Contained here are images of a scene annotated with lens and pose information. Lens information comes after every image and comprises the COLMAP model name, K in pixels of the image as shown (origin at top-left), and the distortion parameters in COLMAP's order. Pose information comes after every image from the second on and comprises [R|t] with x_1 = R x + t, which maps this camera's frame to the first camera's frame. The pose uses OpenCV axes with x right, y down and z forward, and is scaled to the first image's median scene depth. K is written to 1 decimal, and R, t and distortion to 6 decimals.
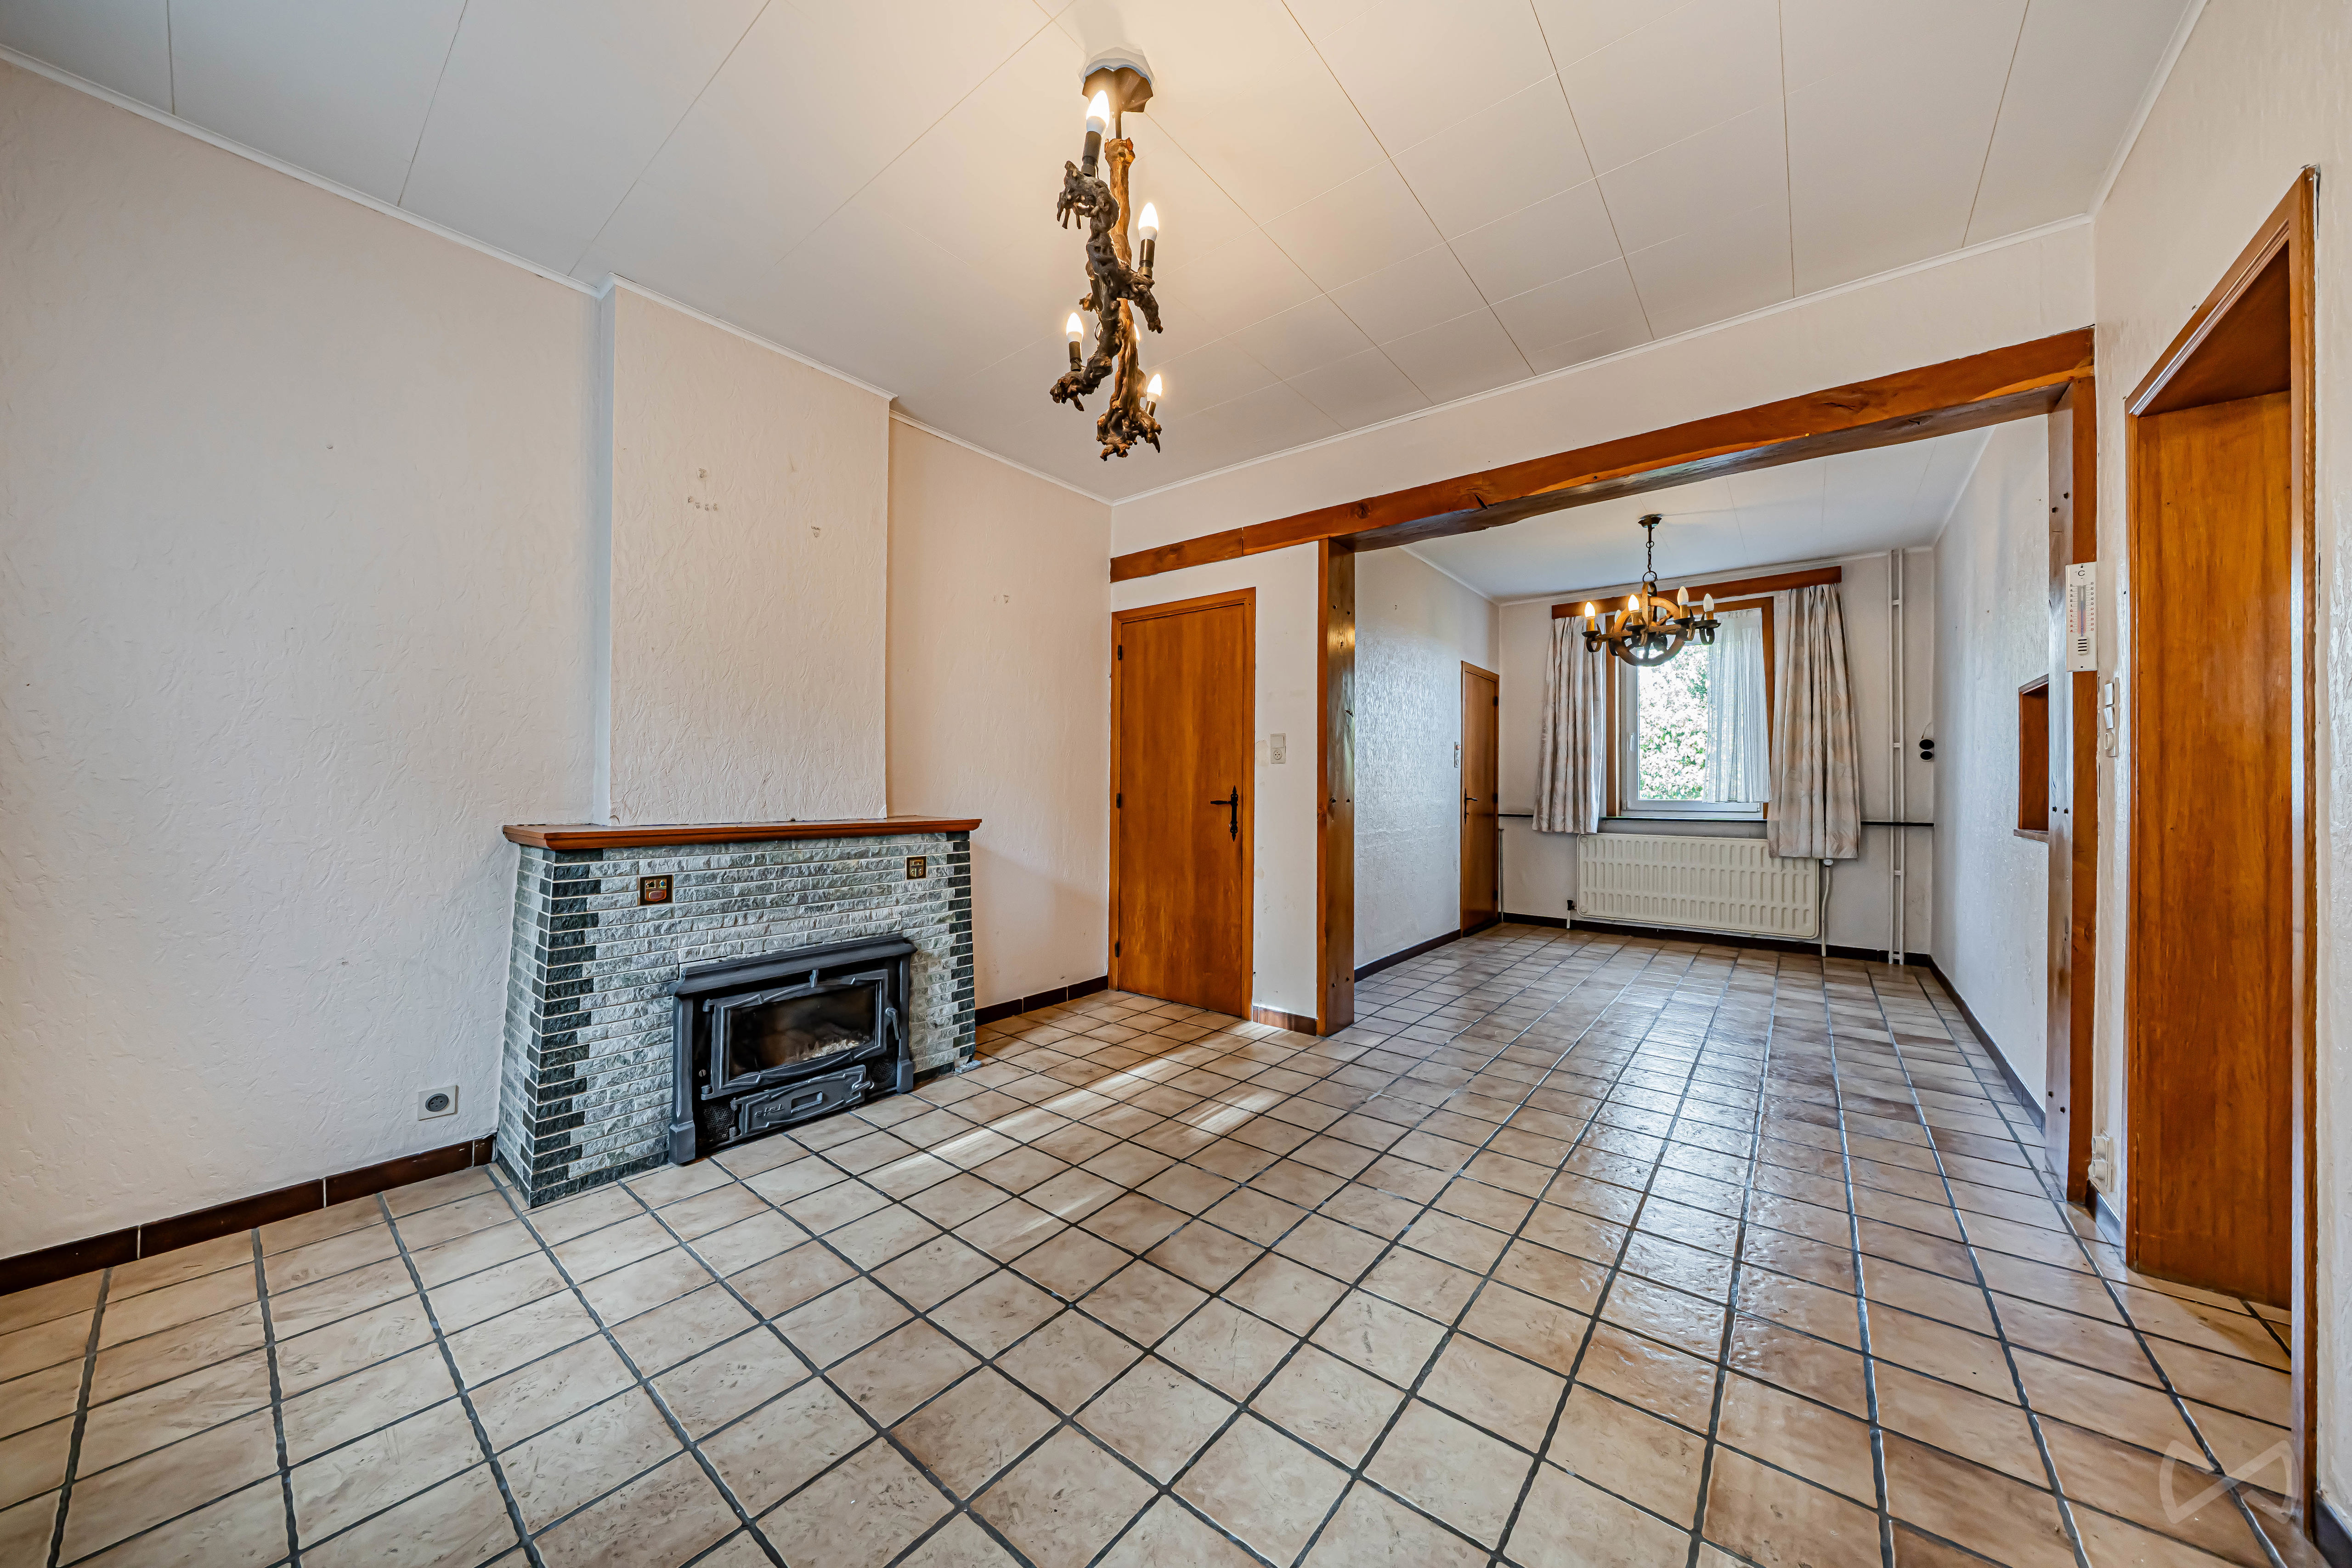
lens RADIAL K [[780.2, 0, 1166.6], [0, 780.2, 784.9], [0, 0, 1]] dist [-0.002367, -0.000147]
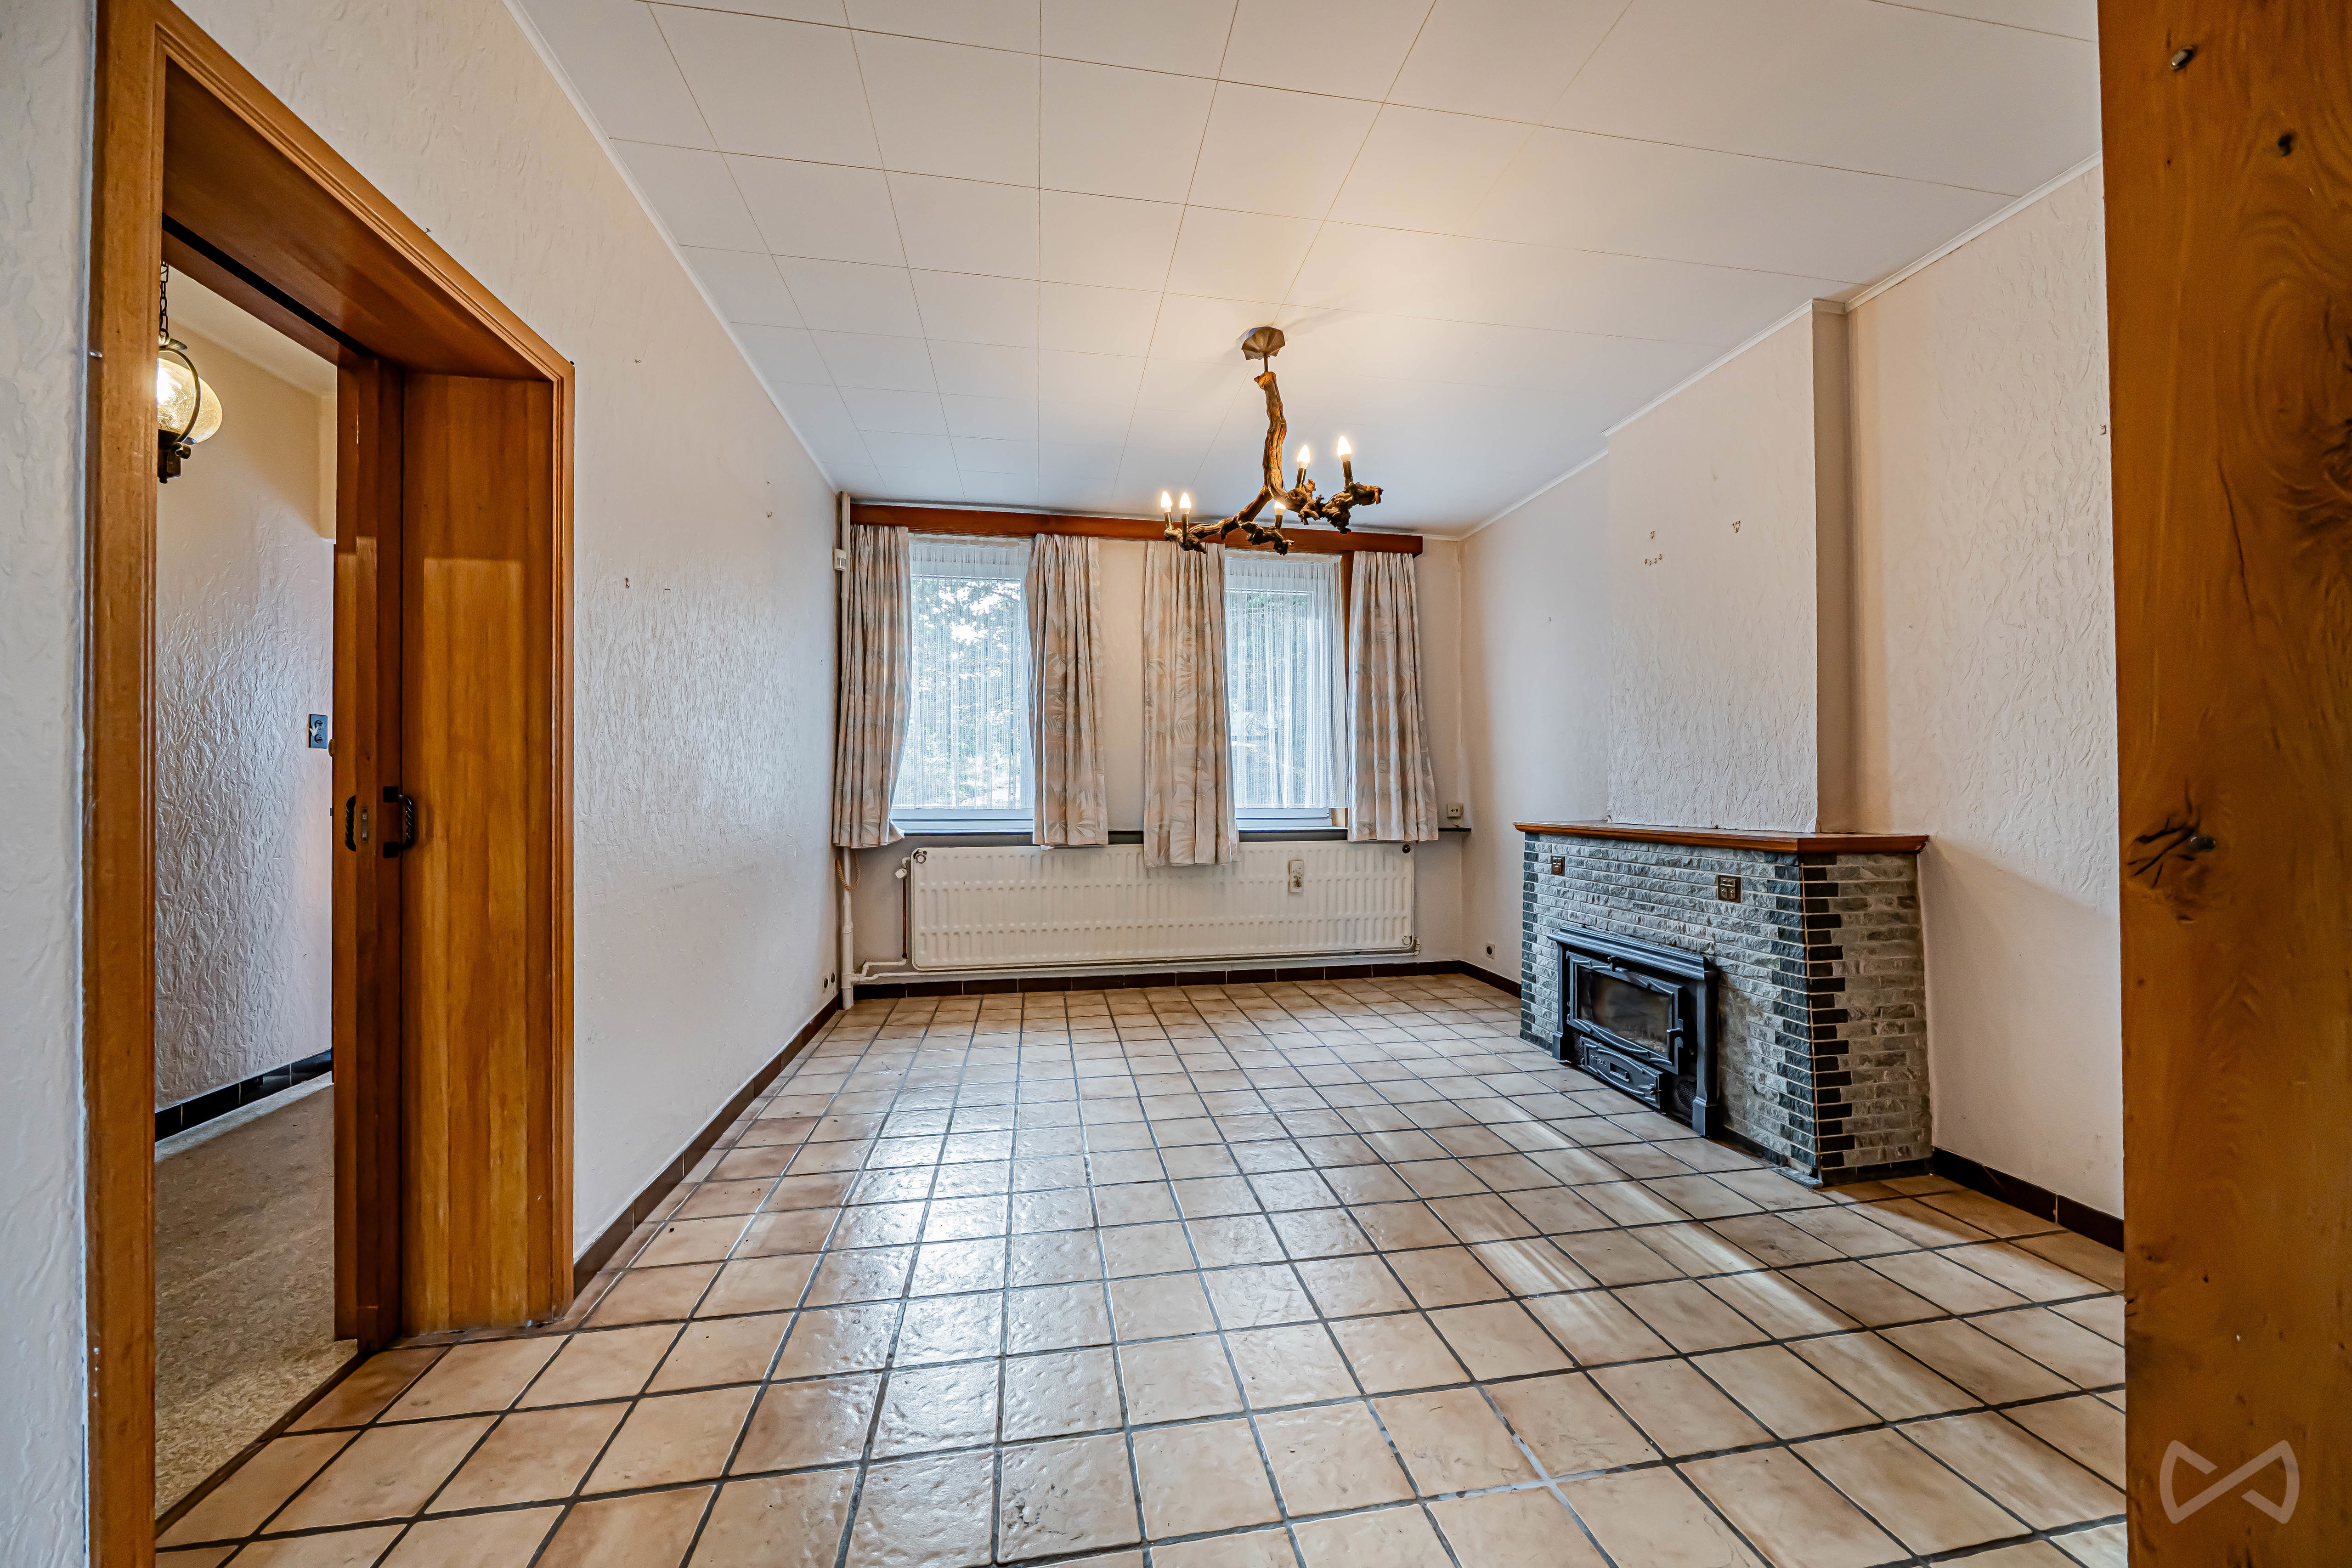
lens RADIAL K [[780.2, 0, 1166.6], [0, 780.2, 784.9], [0, 0, 1]] dist [-0.002367, -0.000147]
pose [[-0.649433, -0.009754, -0.760356, 0.783462], [0.004940, 0.999843, -0.017045, 0.004440], [0.760403, -0.014825, -0.649283, 1.171038]]
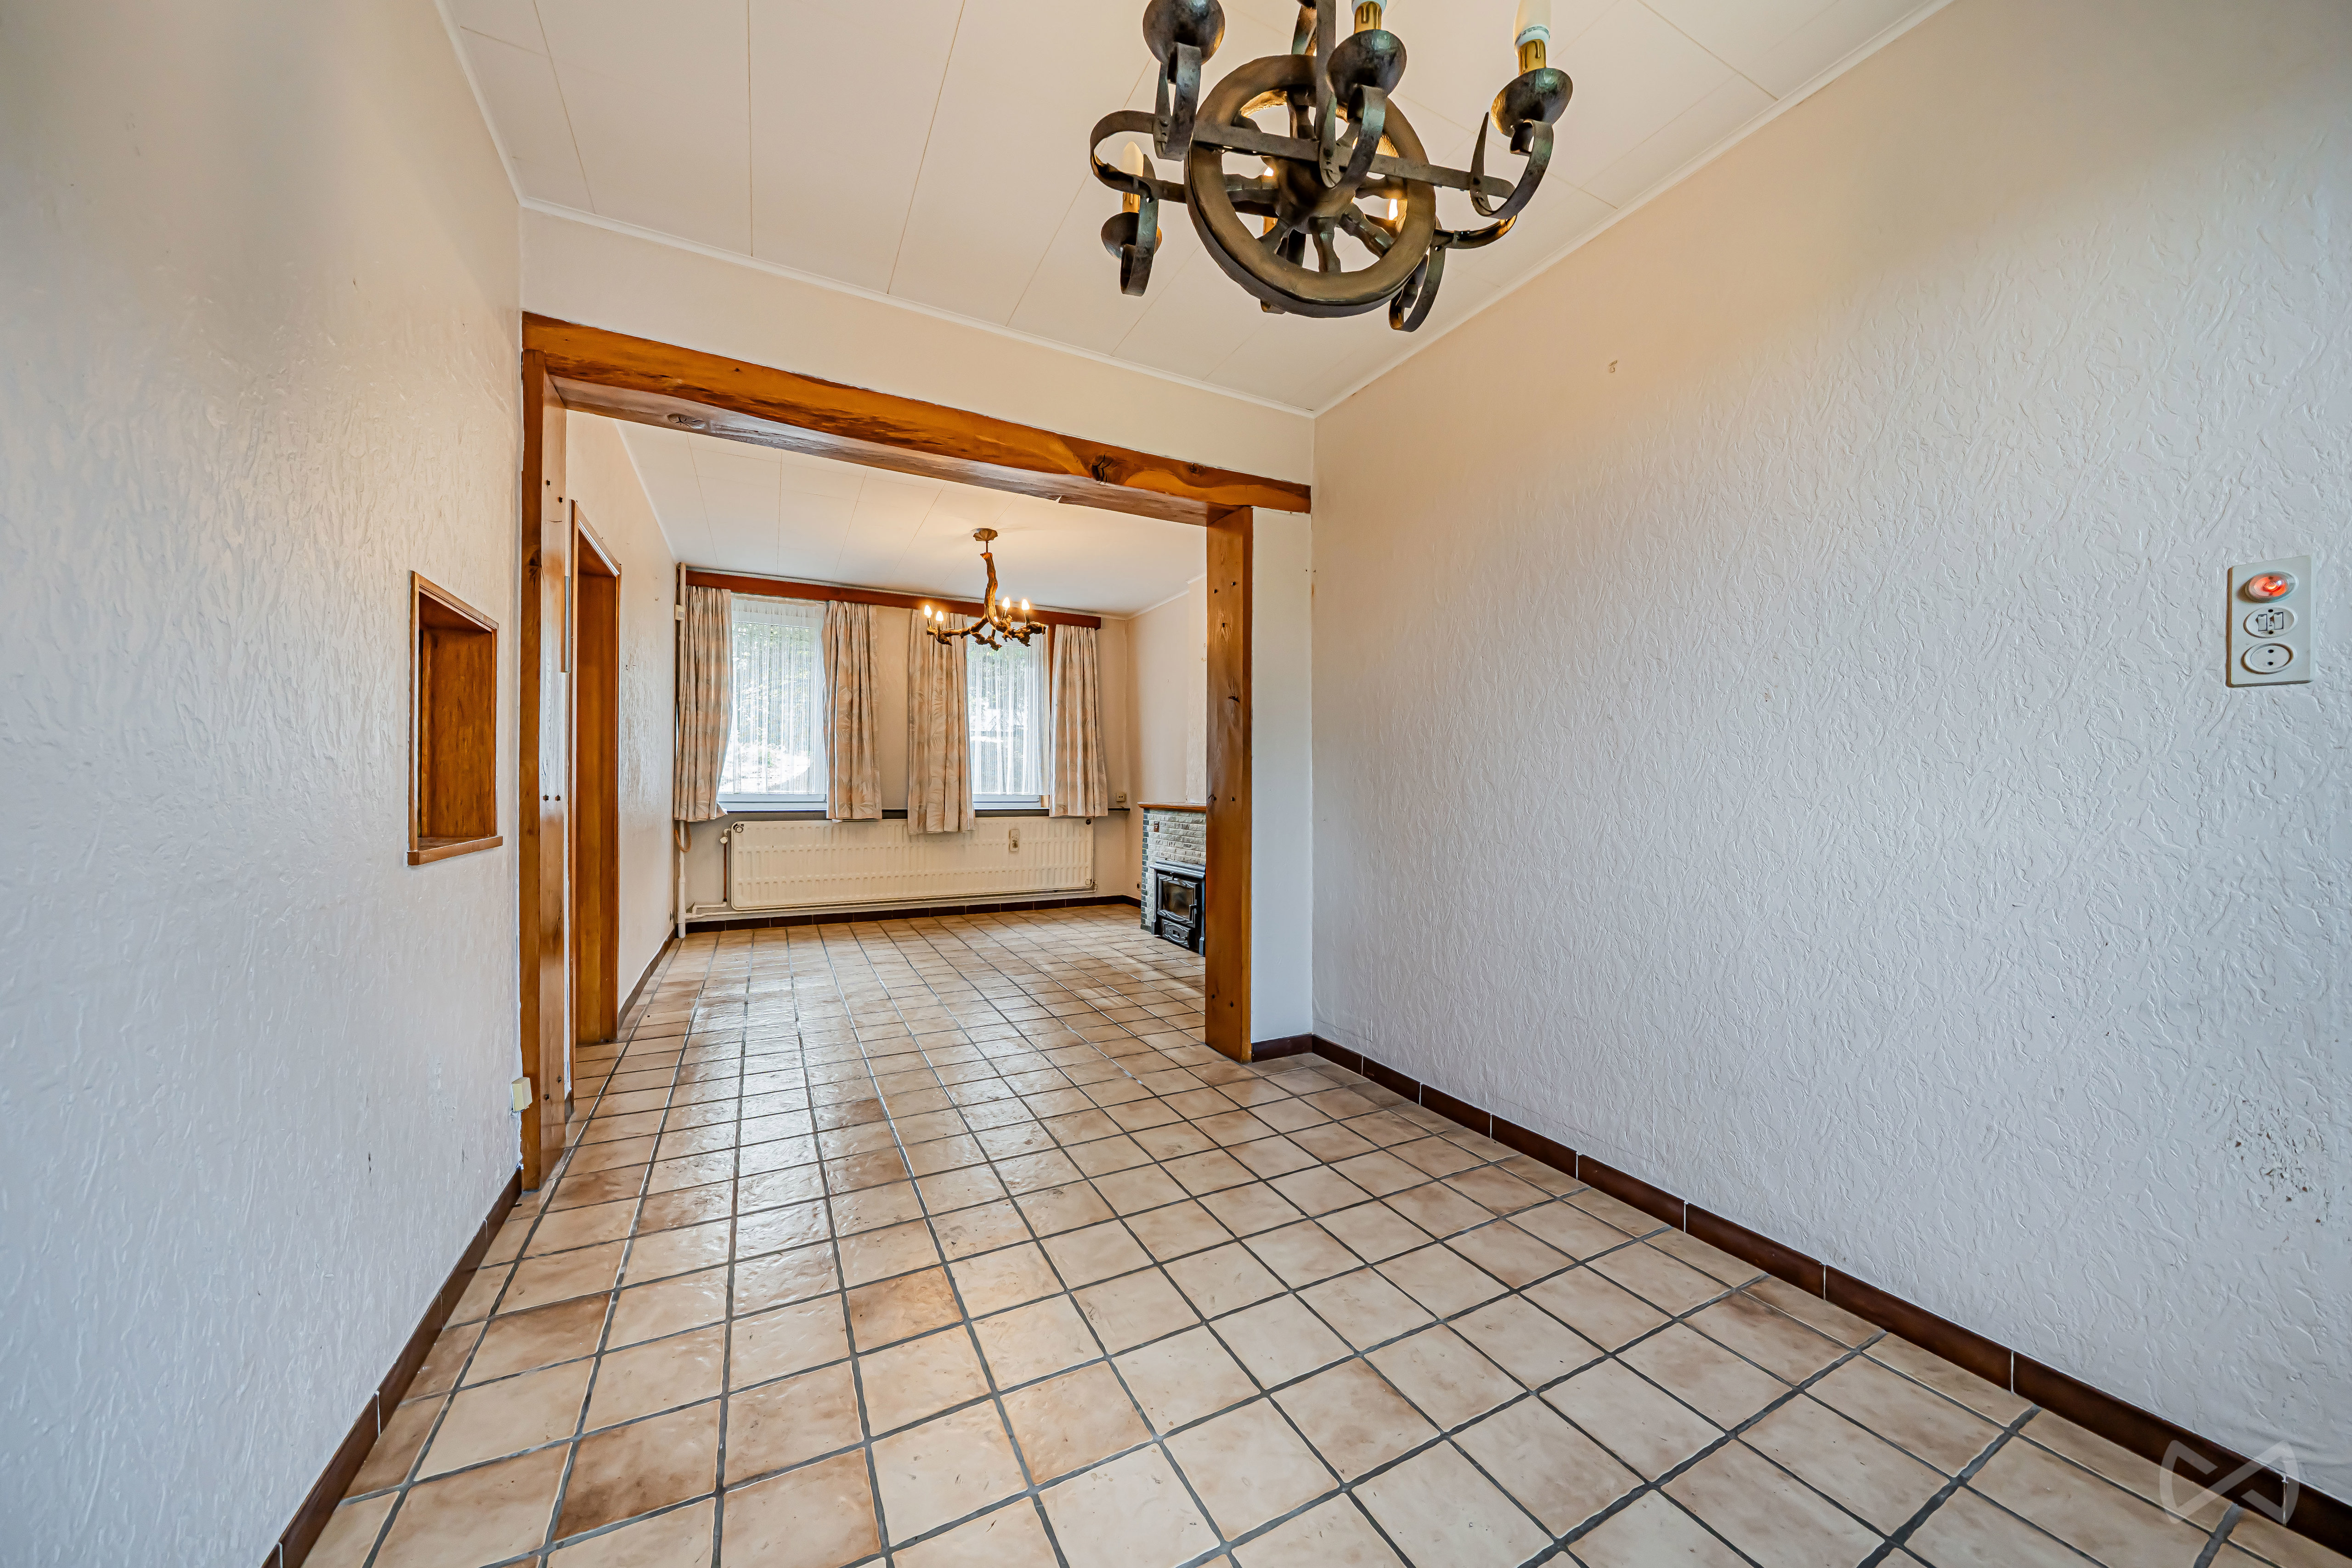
lens RADIAL K [[759.0, 0, 1150.9], [0, 759.0, 782.2], [0, 0, 1]] dist [-0.000261, -0.000023]
pose [[-0.396953, -0.009866, -0.917786, 1.392605], [-0.001320, 0.999947, -0.010179, 0.010897], [0.917838, -0.002829, -0.396945, 1.663549]]
